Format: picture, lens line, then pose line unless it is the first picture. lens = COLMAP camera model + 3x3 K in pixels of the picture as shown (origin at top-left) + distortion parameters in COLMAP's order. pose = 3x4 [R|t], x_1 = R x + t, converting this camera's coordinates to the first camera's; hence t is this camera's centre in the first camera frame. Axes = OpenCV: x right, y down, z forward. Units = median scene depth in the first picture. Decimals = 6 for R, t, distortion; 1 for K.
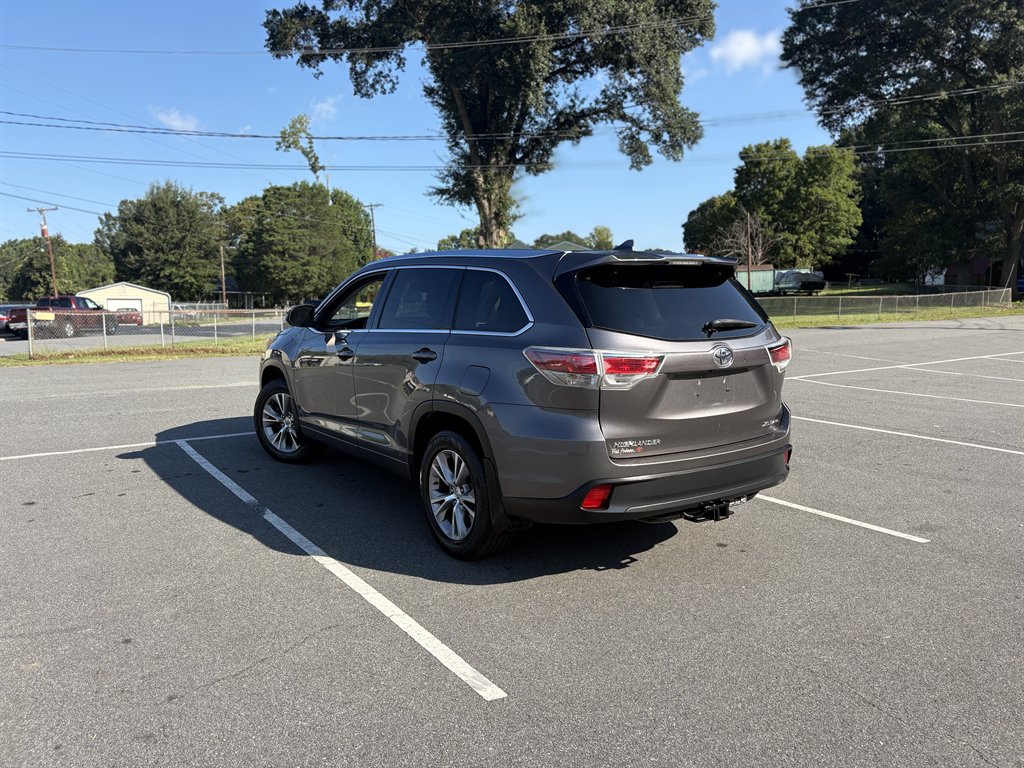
lens RADIAL K [[774.6, 0, 510.6], [0, 774.6, 376.4], [0, 0, 1]] dist [0.039014, -0.037936]
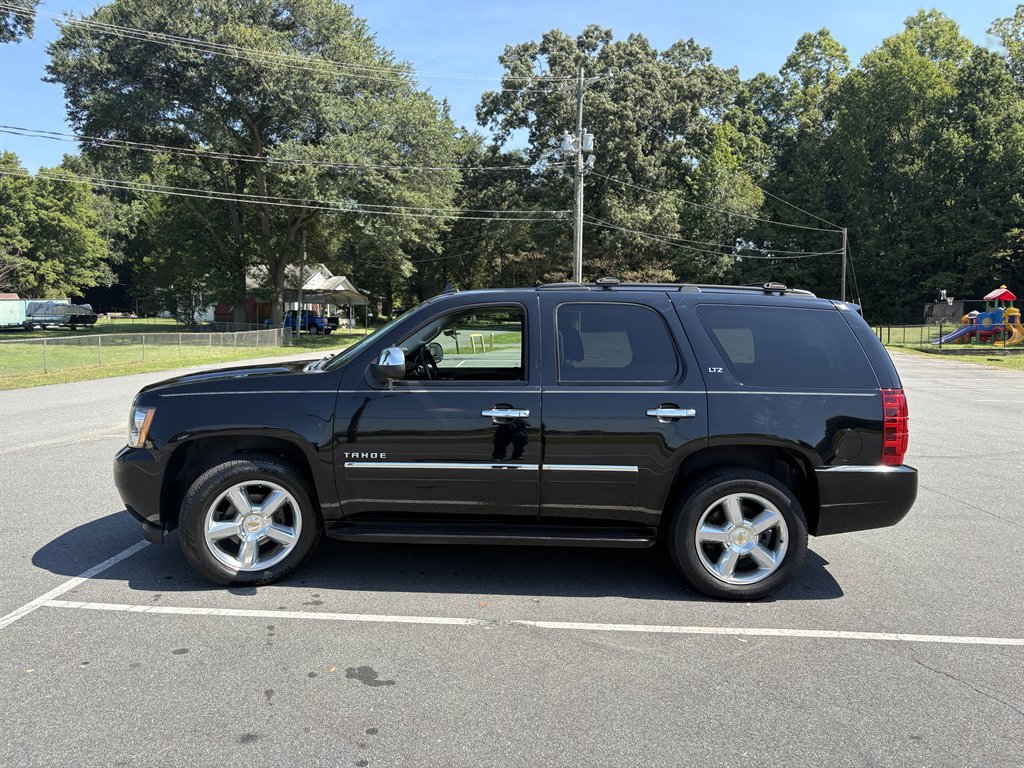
lens RADIAL K [[774.6, 0, 508.4], [0, 774.6, 380.0], [0, 0, 1]] dist [0.039014, -0.037936]
pose [[0.582882, -0.040194, 0.811562, -0.115860], [0.070223, 0.997531, -0.001032, -0.009424], [-0.809517, 0.057592, 0.584265, 0.062678]]
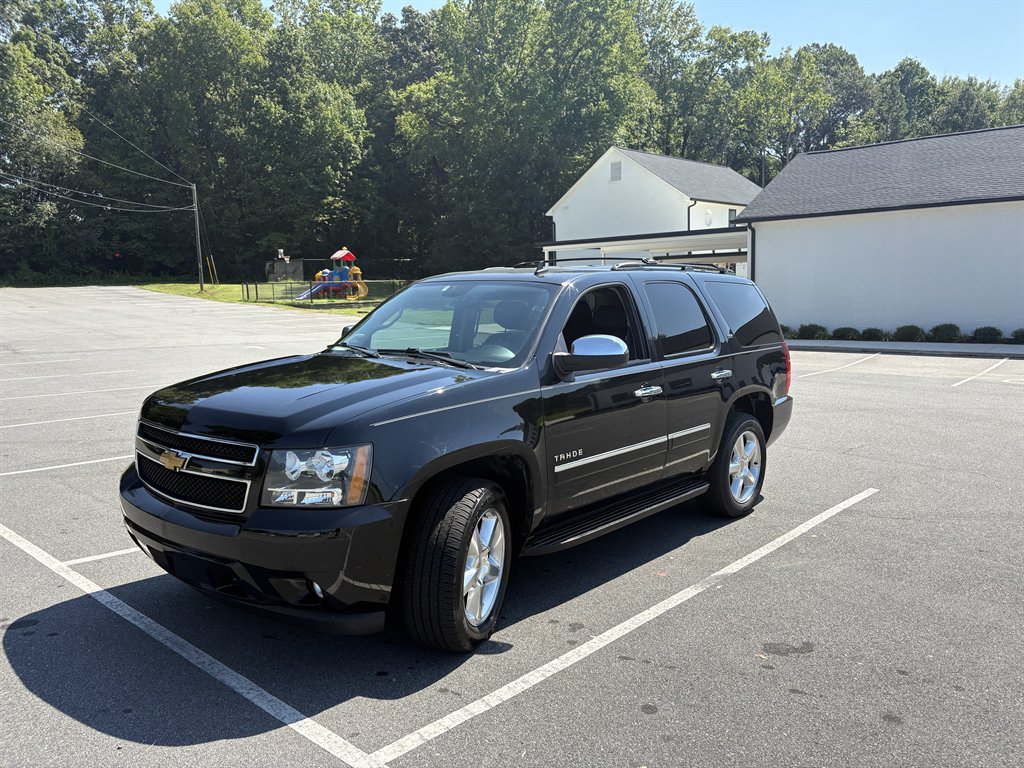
lens RADIAL K [[777.3, 0, 521.4], [0, 777.3, 383.8], [0, 0, 1]] dist [0.045950, -0.052096]
pose [[-0.239240, -0.112460, 0.964426, -0.132200], [0.111414, 0.983530, 0.142325, -0.023623], [-0.964547, 0.141500, -0.222770, 0.165864]]
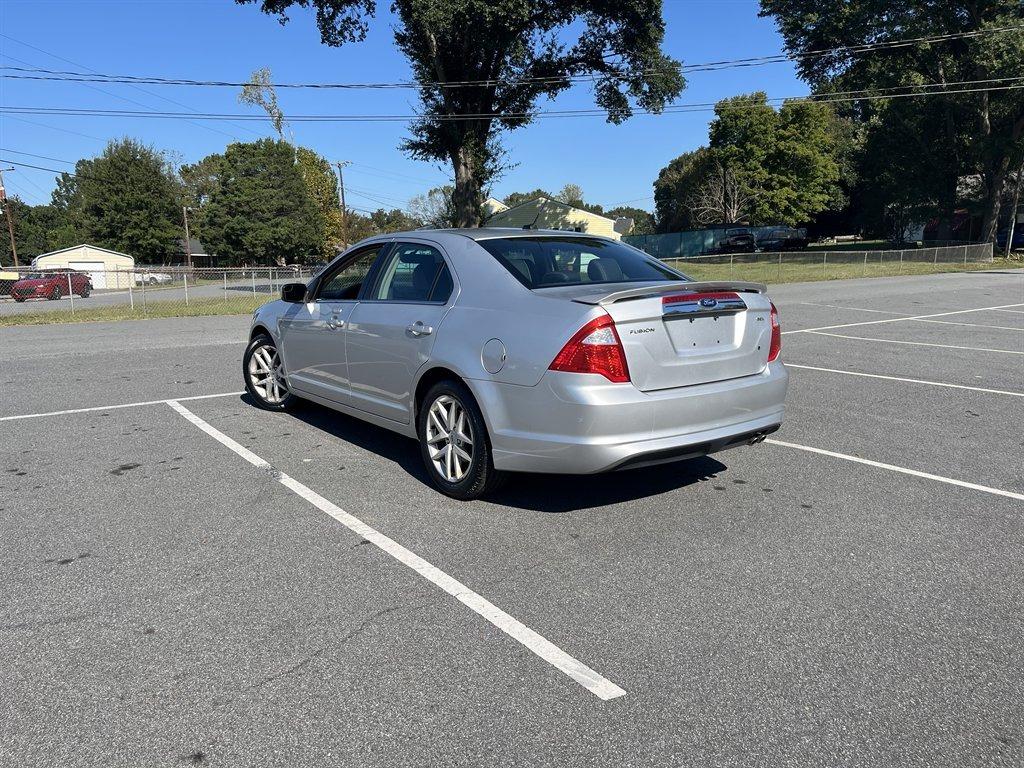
lens RADIAL K [[774.6, 0, 496.8], [0, 774.6, 388.1], [0, 0, 1]] dist [0.039014, -0.037936]
pose [[0.999727, -0.011321, 0.020435, -0.010177], [0.010003, 0.997933, 0.063475, 0.002285], [-0.021112, -0.063254, 0.997774, 0.013355]]
